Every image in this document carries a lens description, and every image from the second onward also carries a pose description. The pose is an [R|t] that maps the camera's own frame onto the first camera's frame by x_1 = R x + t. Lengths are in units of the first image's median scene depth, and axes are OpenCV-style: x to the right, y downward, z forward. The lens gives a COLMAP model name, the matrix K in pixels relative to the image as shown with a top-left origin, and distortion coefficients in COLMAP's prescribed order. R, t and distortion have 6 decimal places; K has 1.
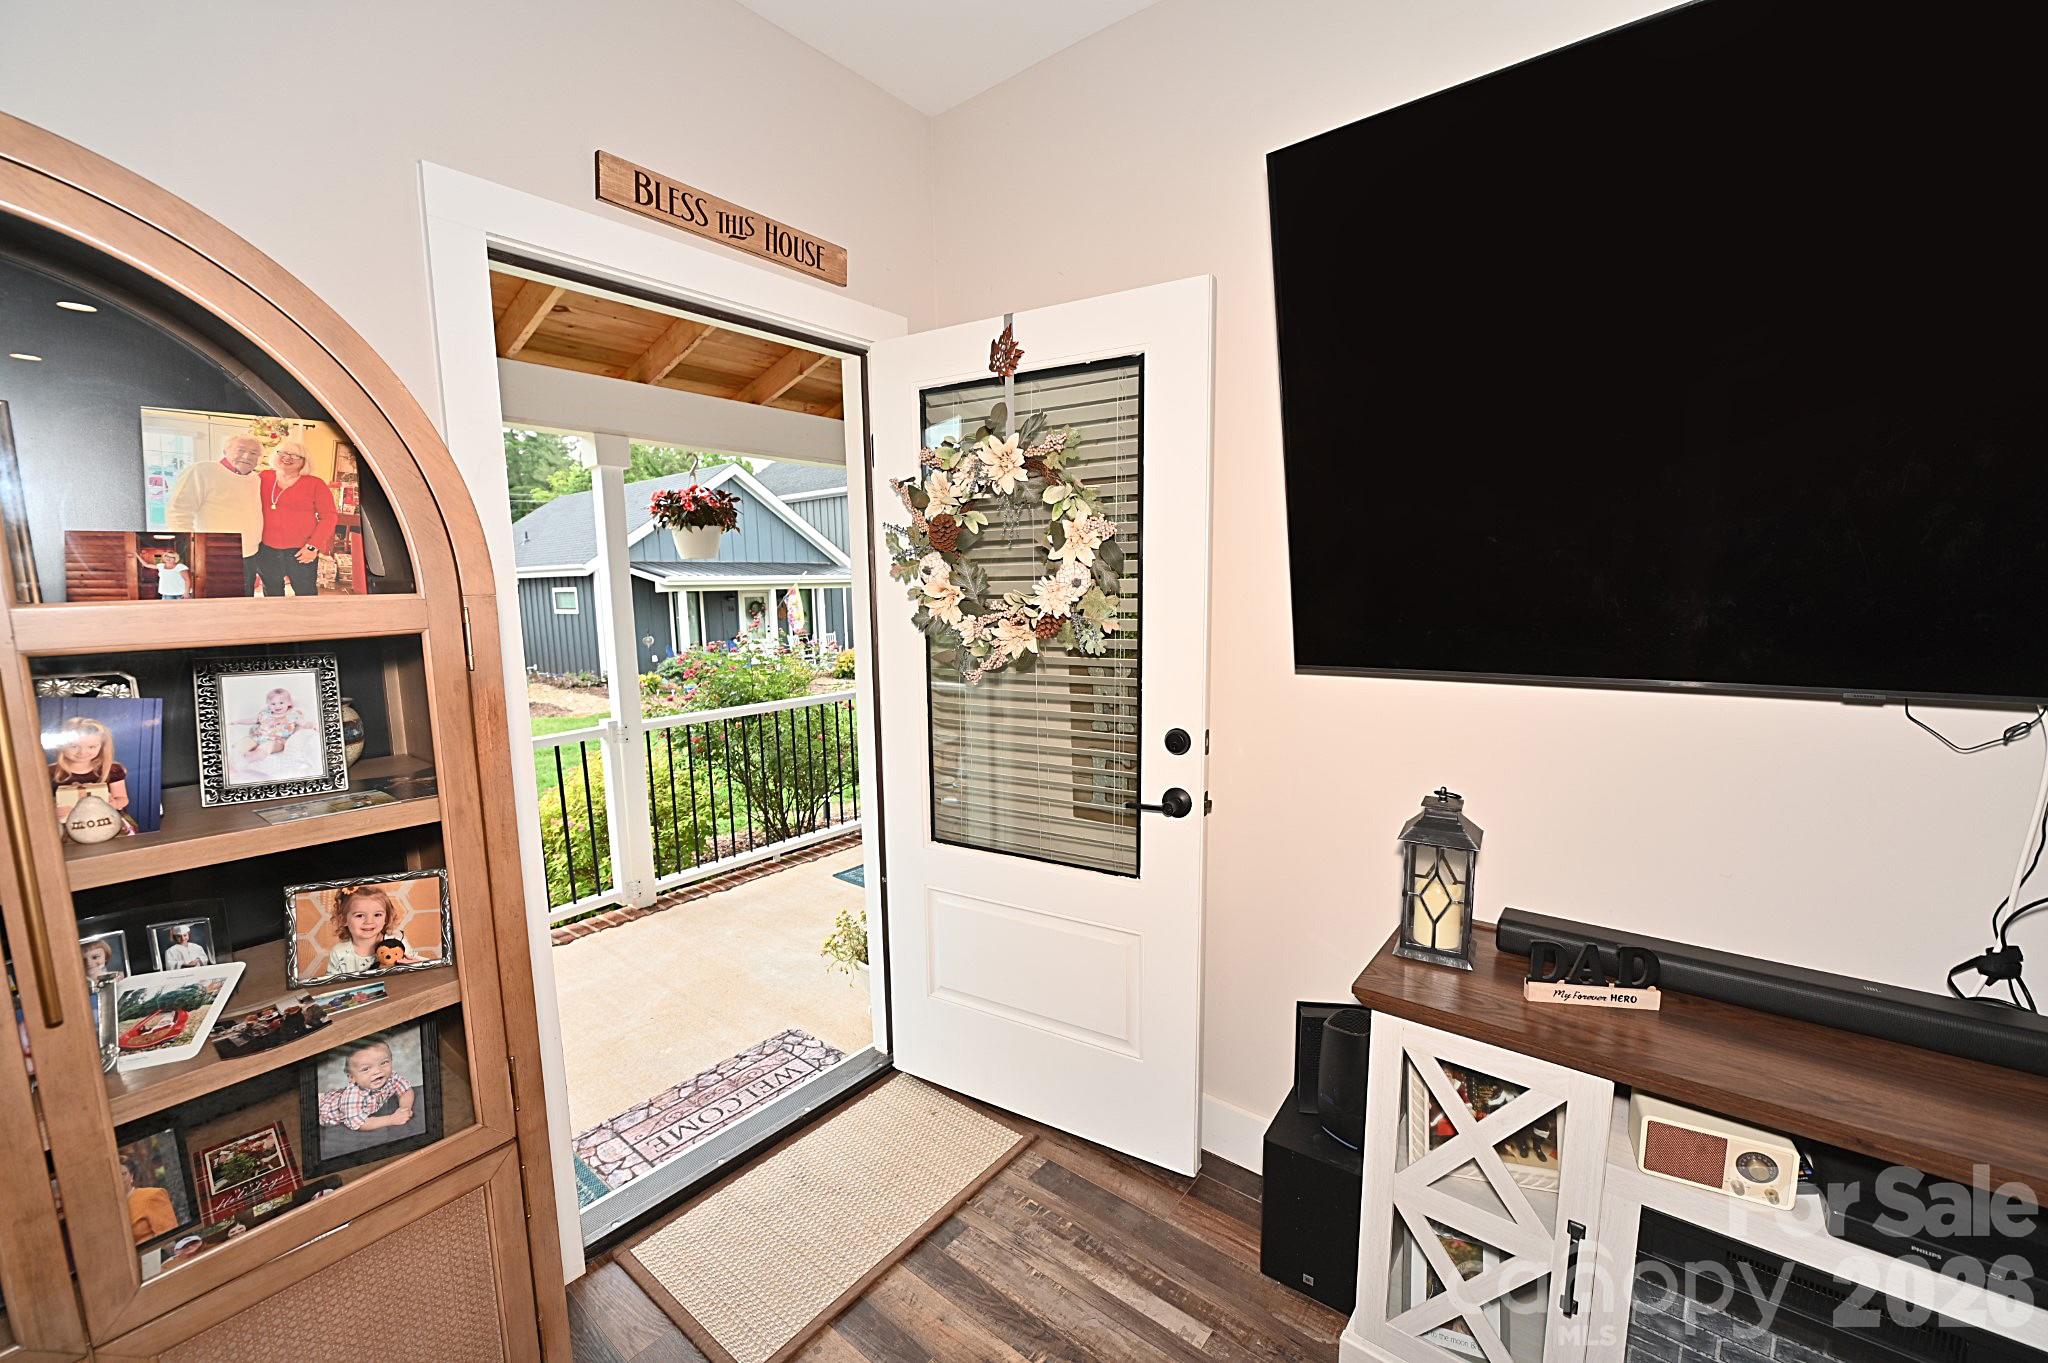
lens RADIAL K [[807.5, 0, 1027.3], [0, 807.5, 690.5], [0, 0, 1]] dist [-0.009678, -0.000434]
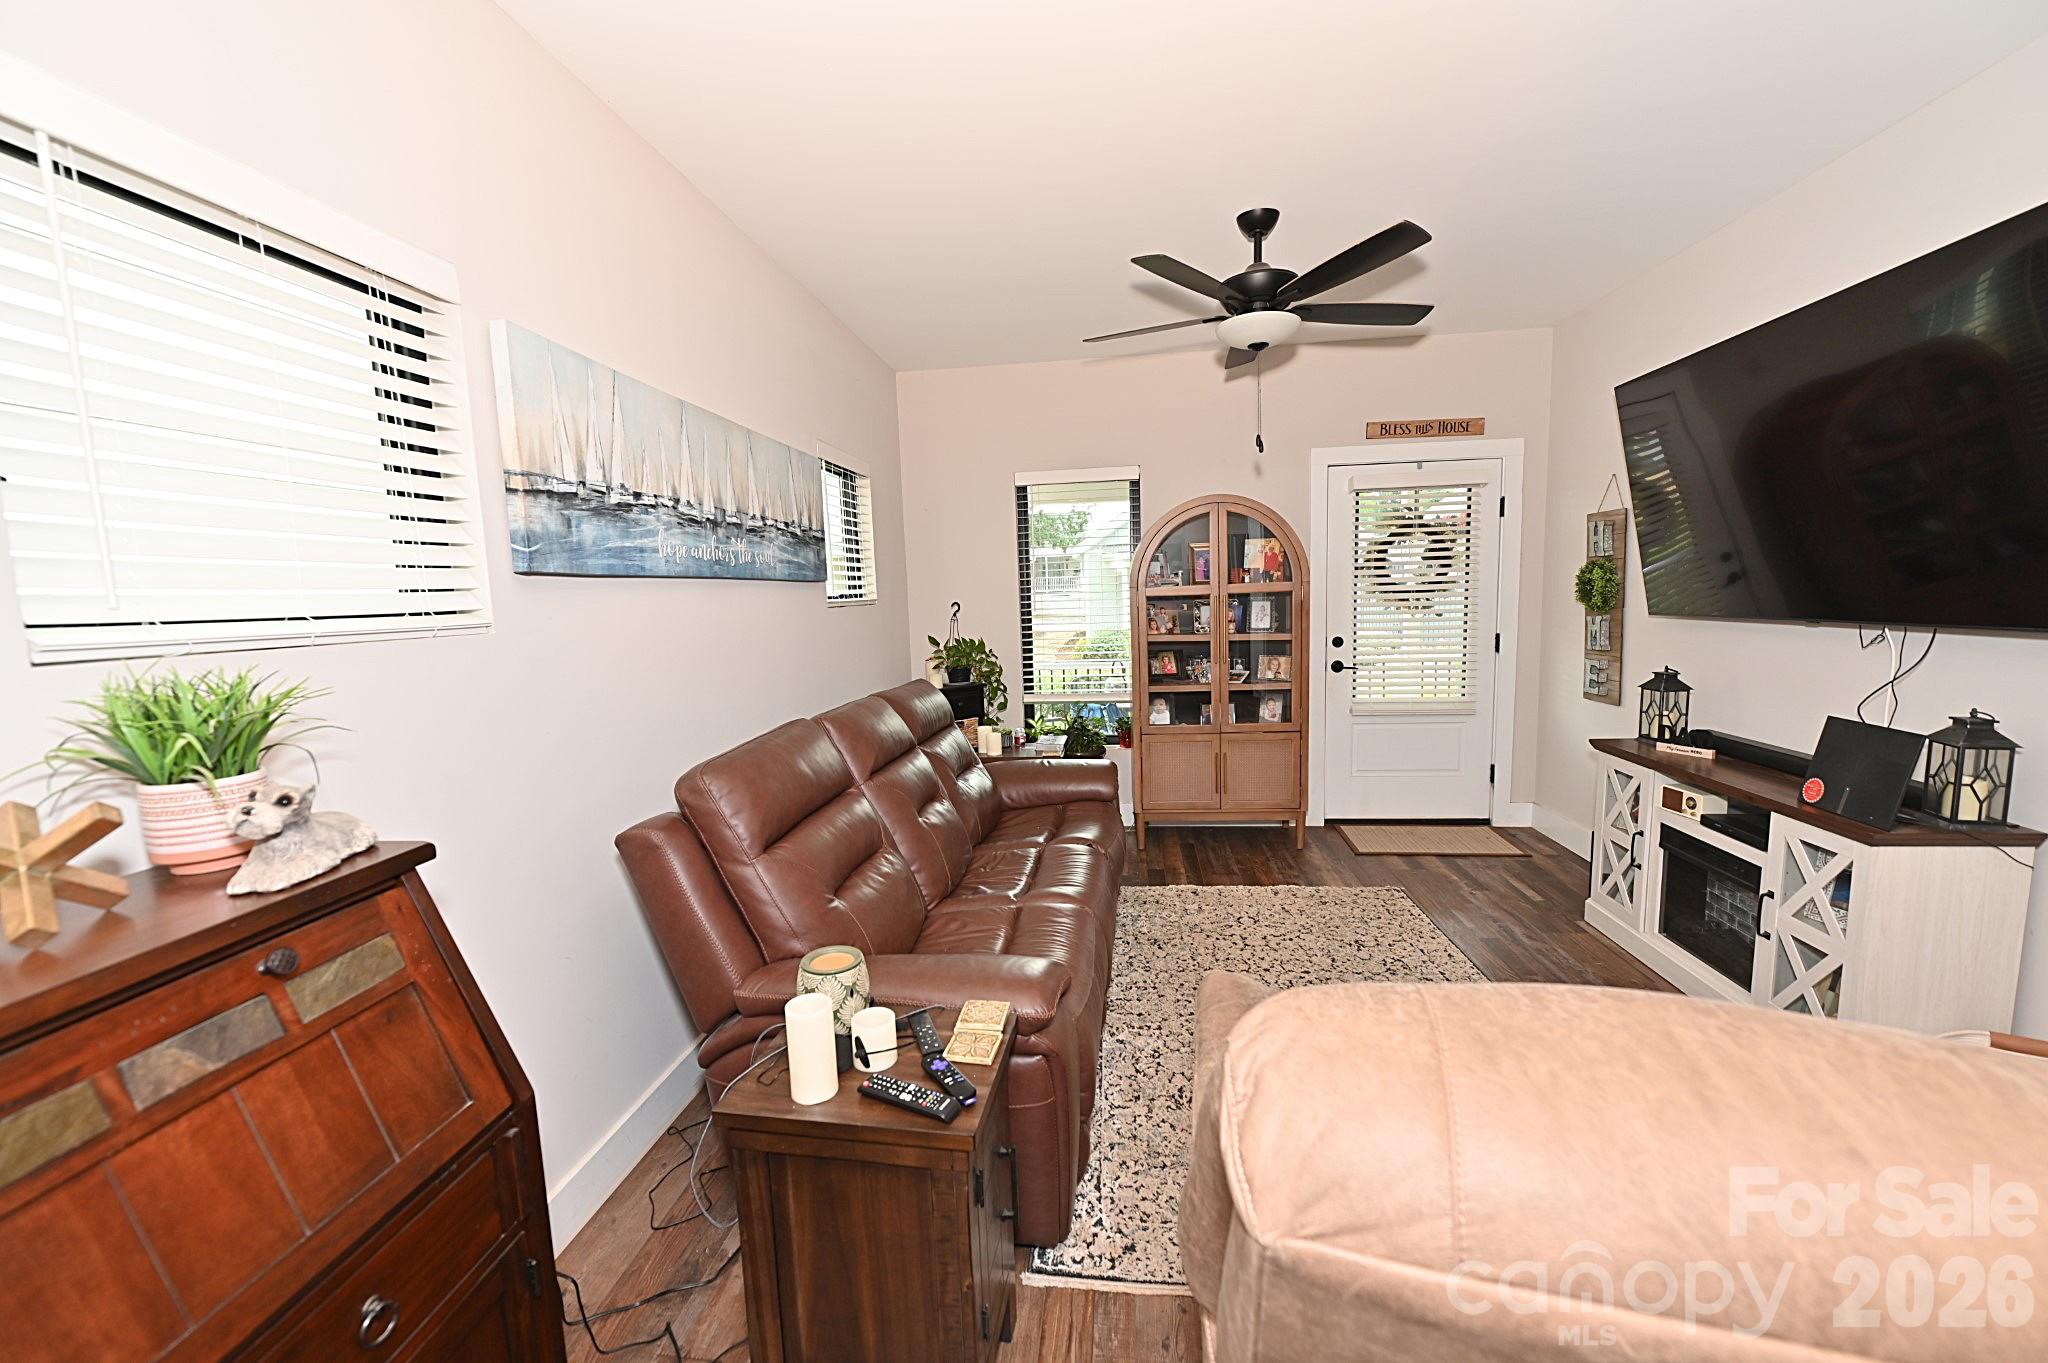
lens RADIAL K [[807.5, 0, 1025.0], [0, 807.5, 681.0], [0, 0, 1]] dist [-0.009678, -0.000434]
pose [[0.526851, 0.096792, -0.844428, 1.444116], [-0.086912, 0.994422, 0.059759, 0.181823], [0.845502, 0.041907, 0.532325, -1.640637]]
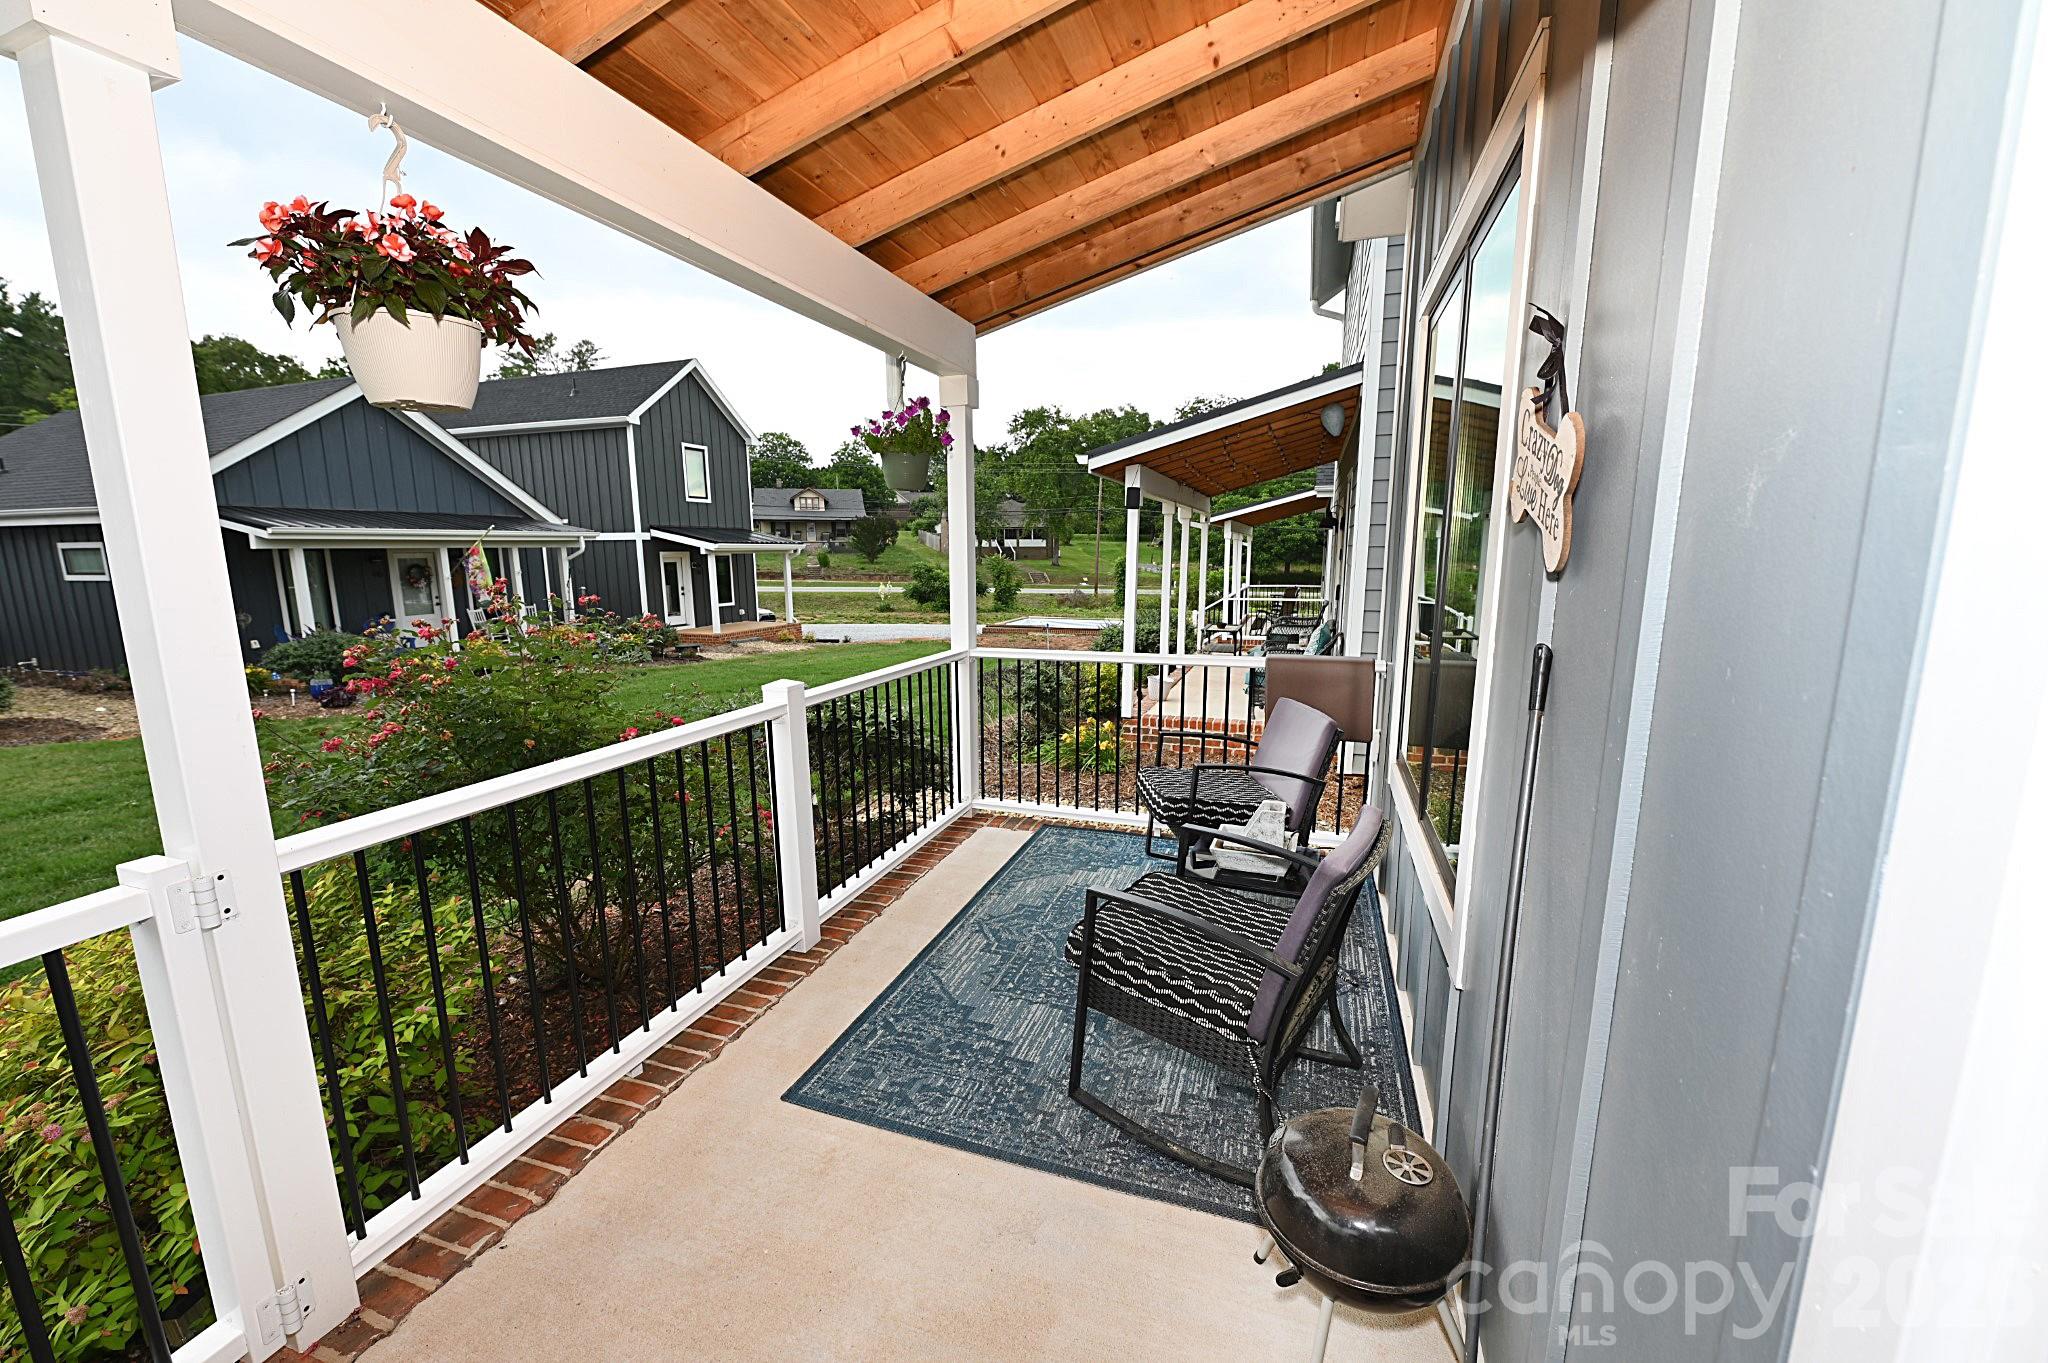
lens RADIAL K [[807.5, 0, 1036.5], [0, 807.5, 689.0], [0, 0, 1]] dist [-0.009678, -0.000434]
pose [[0.941360, -0.046809, 0.334142, -0.272922], [0.034376, 0.998482, 0.043028, -0.036445], [-0.335649, -0.029018, 0.941540, 0.550006]]
